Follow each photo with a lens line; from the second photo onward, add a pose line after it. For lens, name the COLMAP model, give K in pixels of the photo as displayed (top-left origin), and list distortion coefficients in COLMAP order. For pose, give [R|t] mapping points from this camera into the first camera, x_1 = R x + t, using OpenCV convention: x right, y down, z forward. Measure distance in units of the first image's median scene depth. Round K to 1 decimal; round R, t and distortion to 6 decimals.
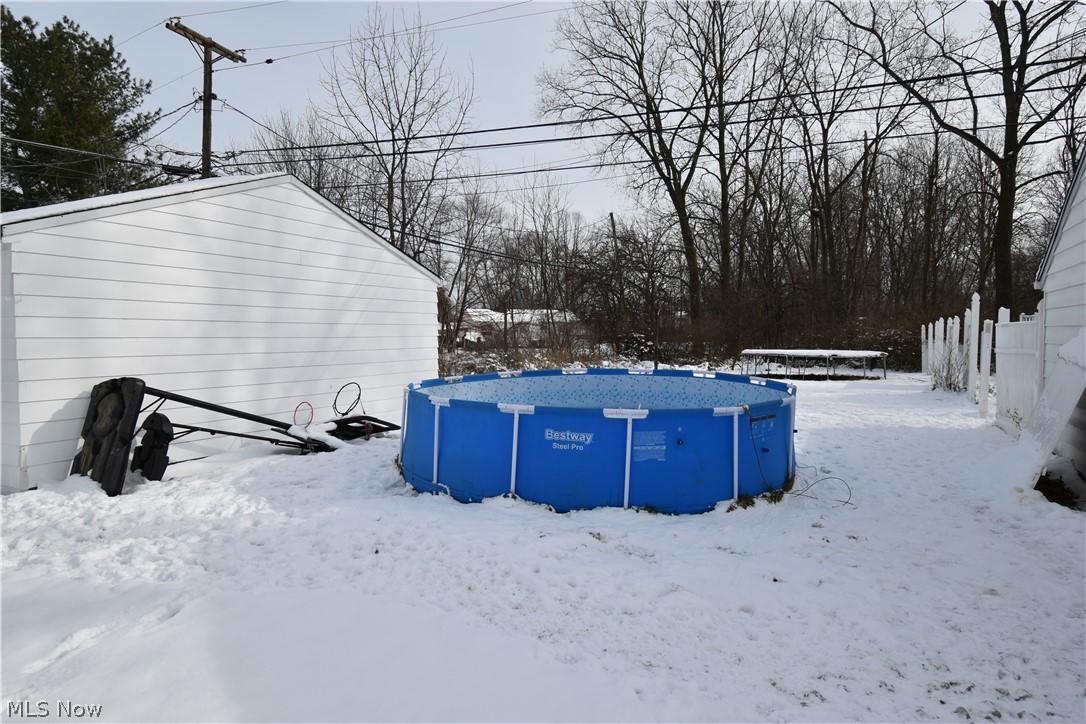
lens RADIAL K [[672.0, 0, 543.1], [0, 672.0, 361.1], [0, 0, 1]] dist [-0.006577, 0.002223]
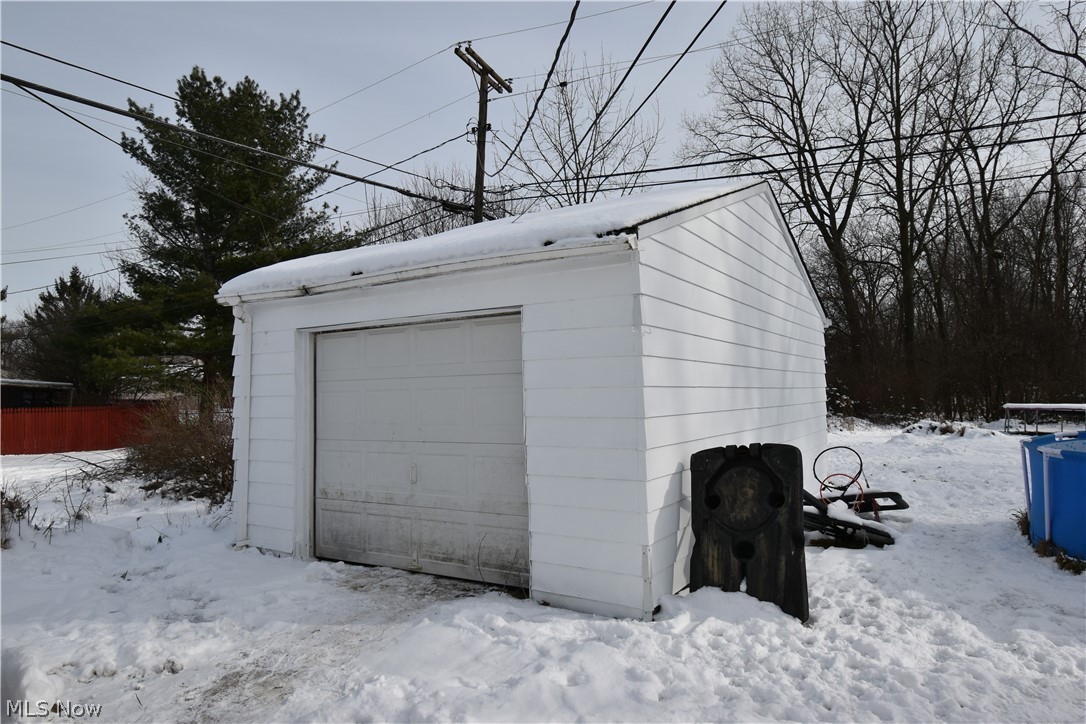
lens RADIAL K [[672.0, 0, 543.2], [0, 672.0, 362.6], [0, 0, 1]] dist [-0.006577, 0.002223]
pose [[0.995703, -0.006595, -0.092374, -0.188482], [-0.000714, 0.996885, -0.078864, -0.000971], [0.092606, 0.078592, 0.992596, 0.068238]]
